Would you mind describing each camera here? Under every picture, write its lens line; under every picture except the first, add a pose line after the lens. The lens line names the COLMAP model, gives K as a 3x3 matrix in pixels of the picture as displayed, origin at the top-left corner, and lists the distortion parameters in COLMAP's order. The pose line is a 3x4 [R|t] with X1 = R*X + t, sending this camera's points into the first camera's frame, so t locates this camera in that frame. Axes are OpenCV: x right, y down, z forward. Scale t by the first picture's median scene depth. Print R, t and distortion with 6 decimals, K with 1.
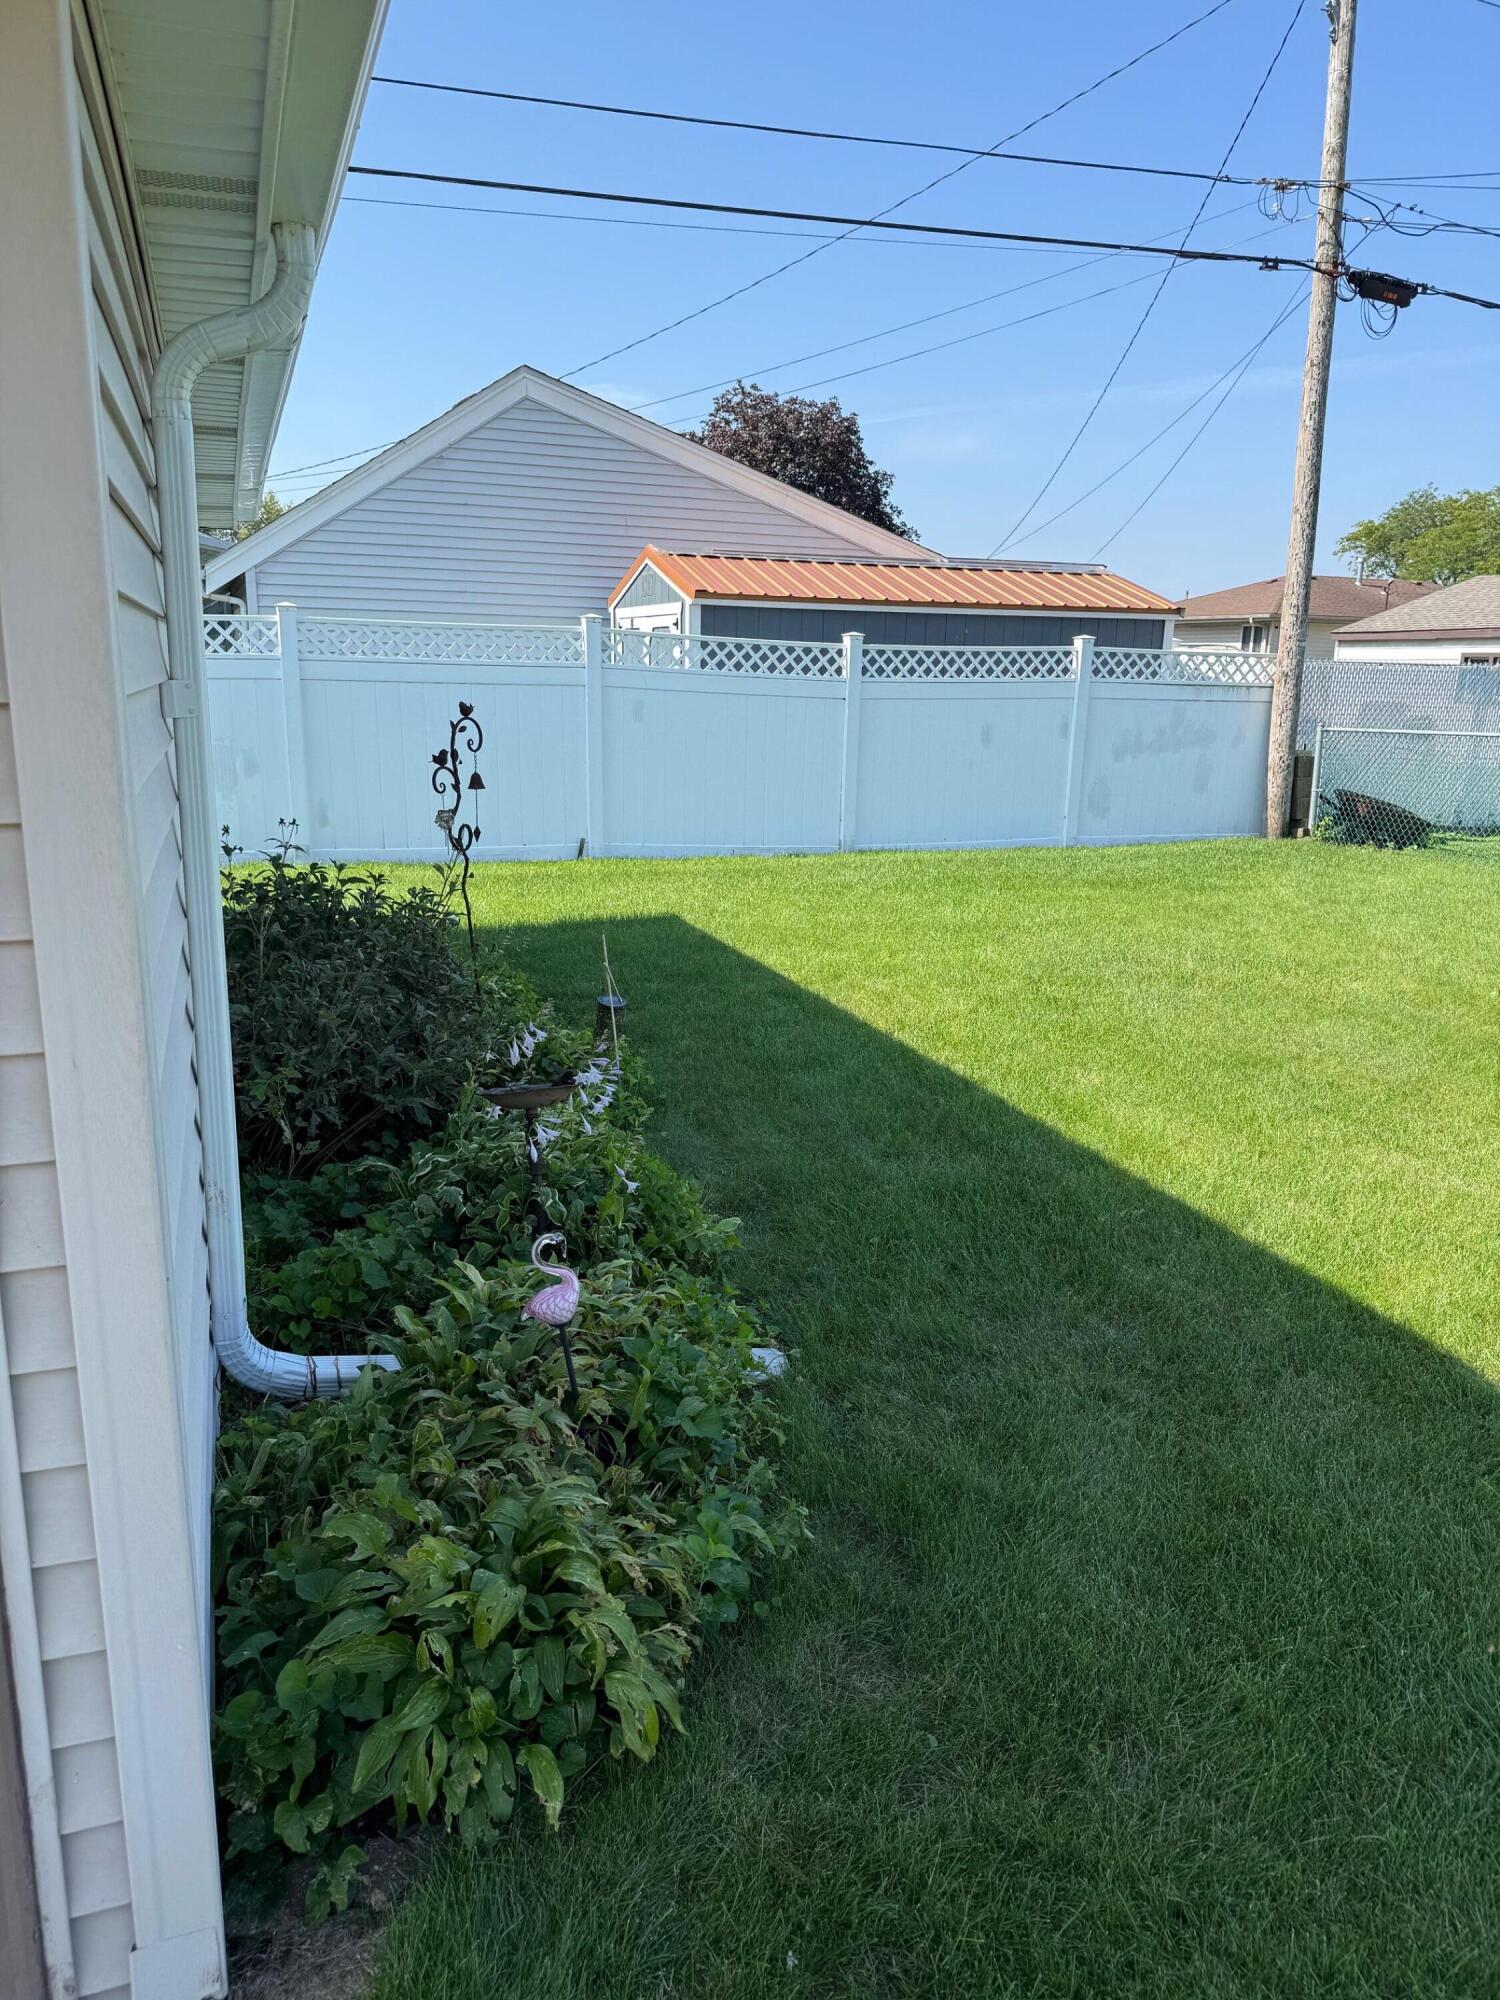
lens RADIAL K [[1399.5, 0, 750.0], [0, 1399.5, 1000.0], [0, 0, 1]] dist [0.116603, -0.195926]
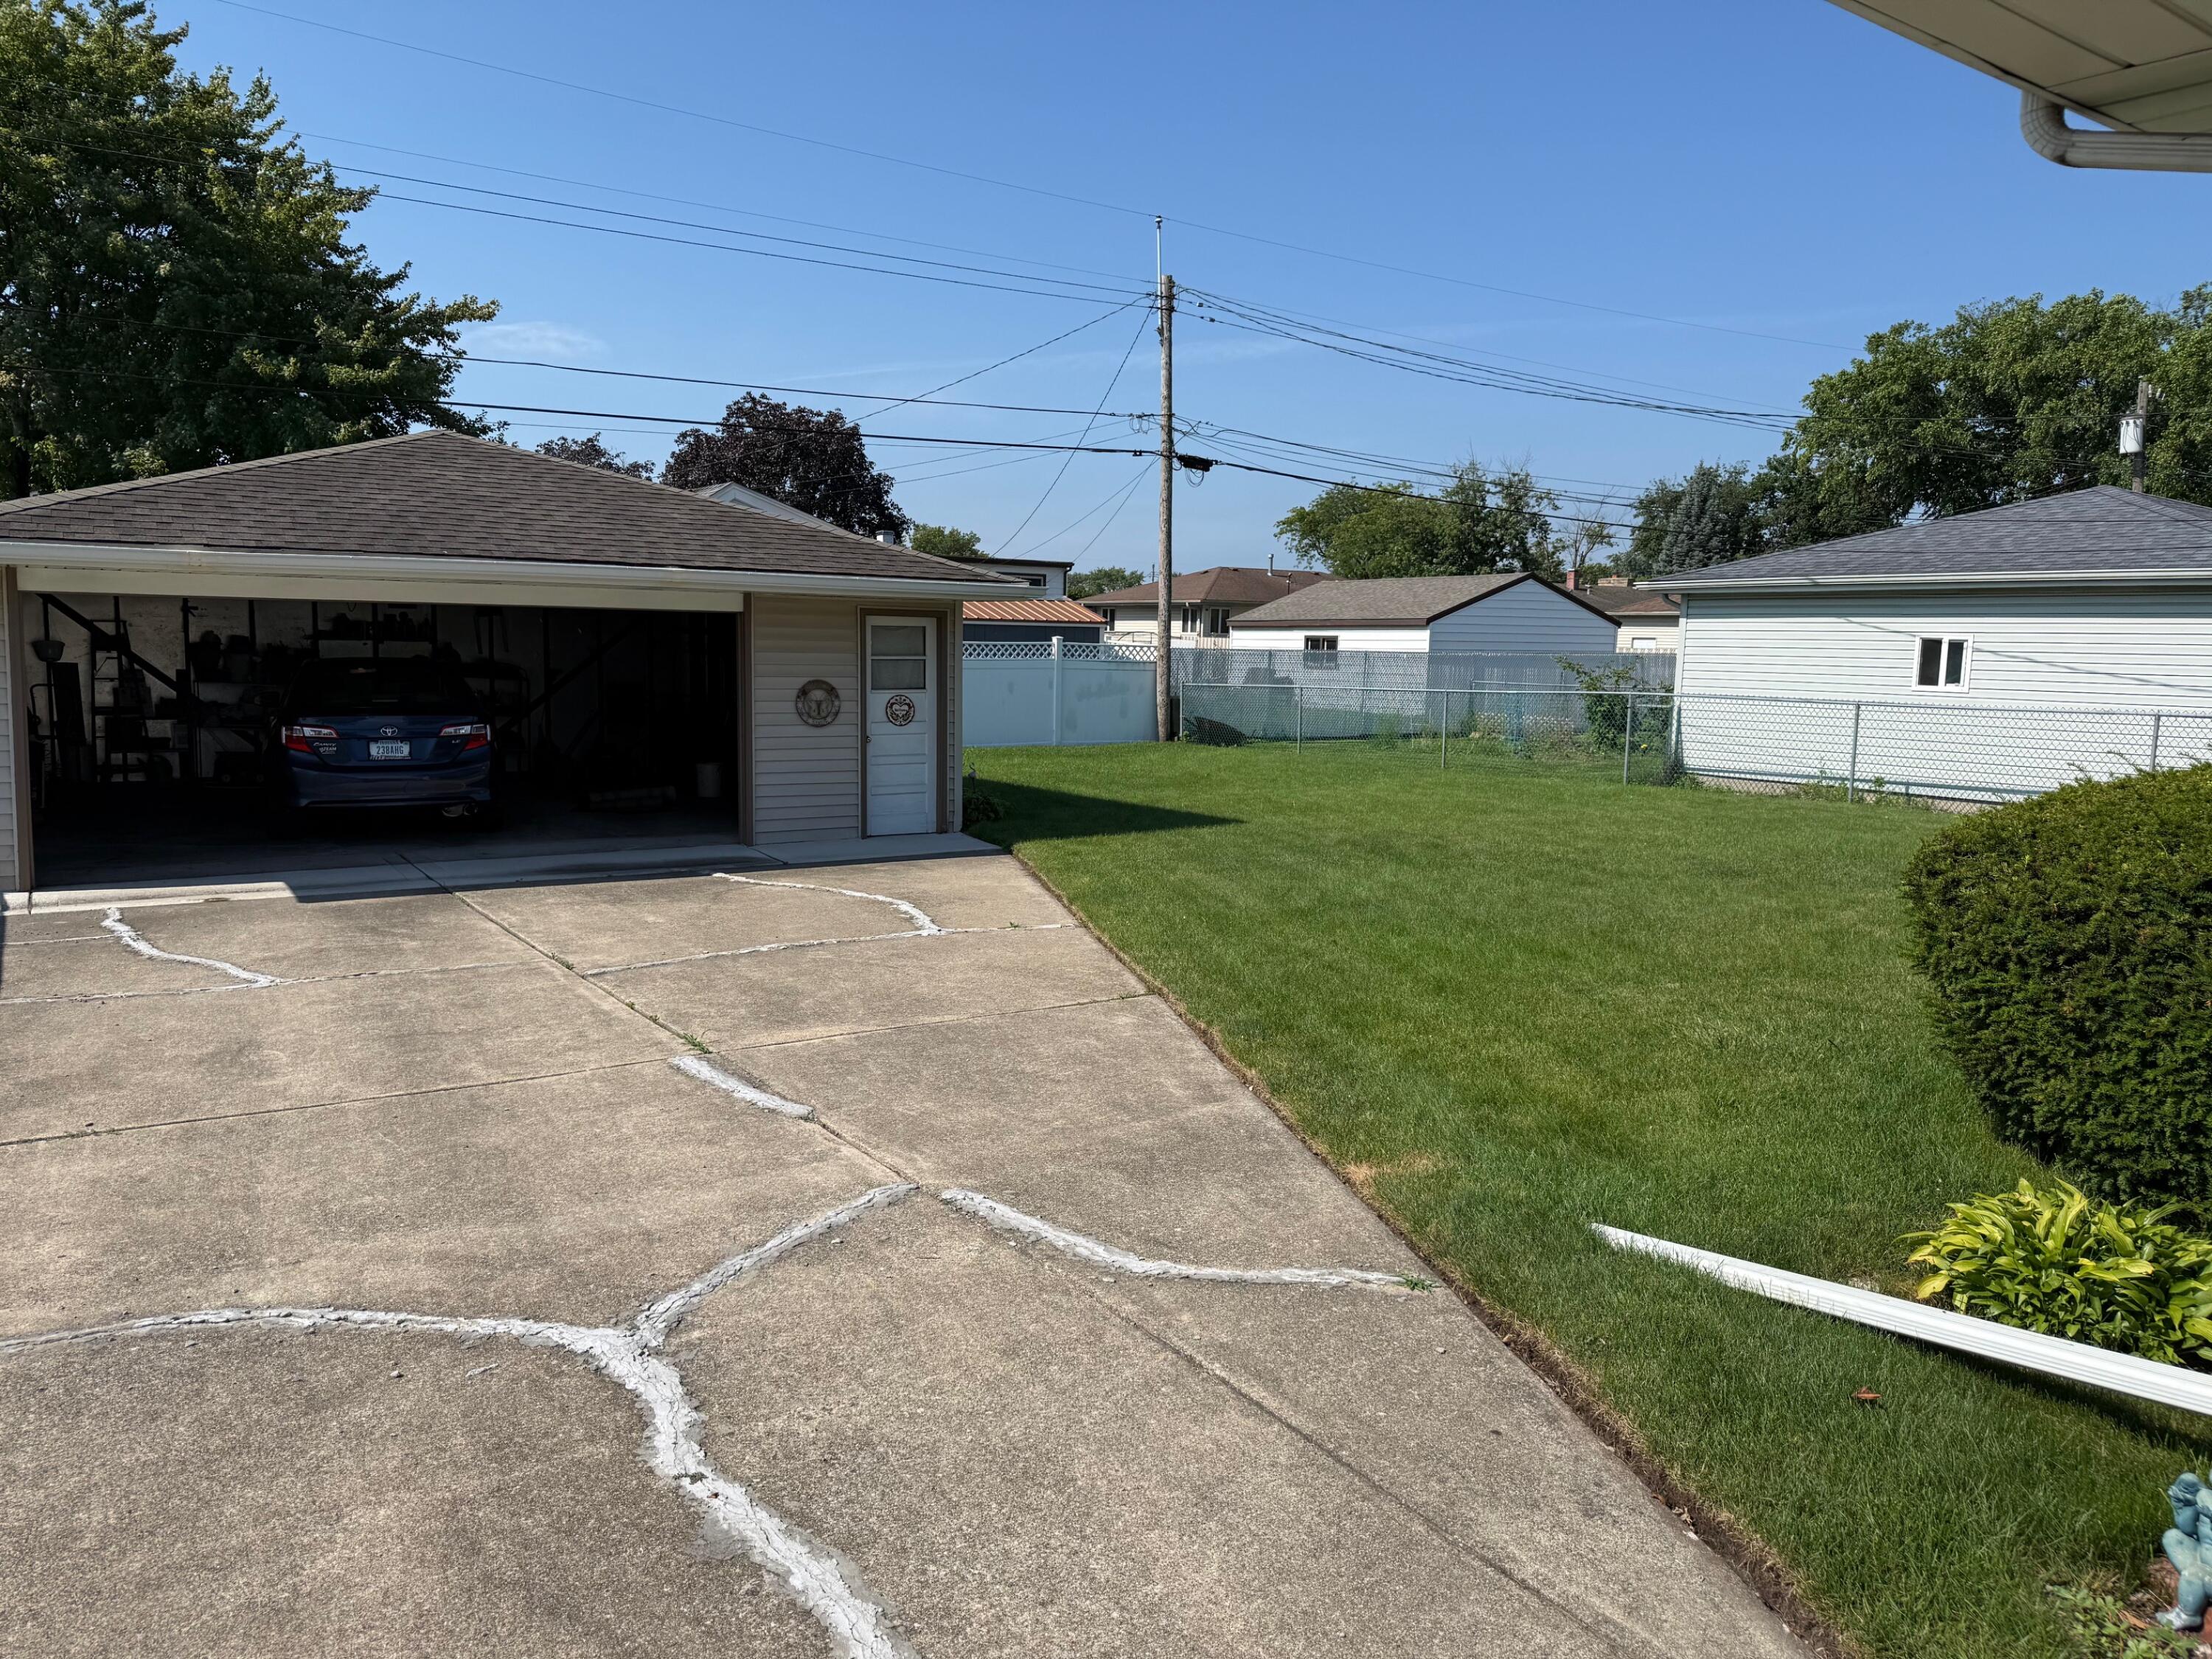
lens RADIAL K [[1547.9, 0, 1089.4], [0, 1547.9, 839.5], [0, 0, 1]] dist [0.116603, -0.195926]
pose [[0.971283, -0.036761, 0.235071, -0.207957], [0.059343, 0.994197, -0.089721, 0.190245], [-0.230409, 0.101095, 0.967828, -0.936563]]
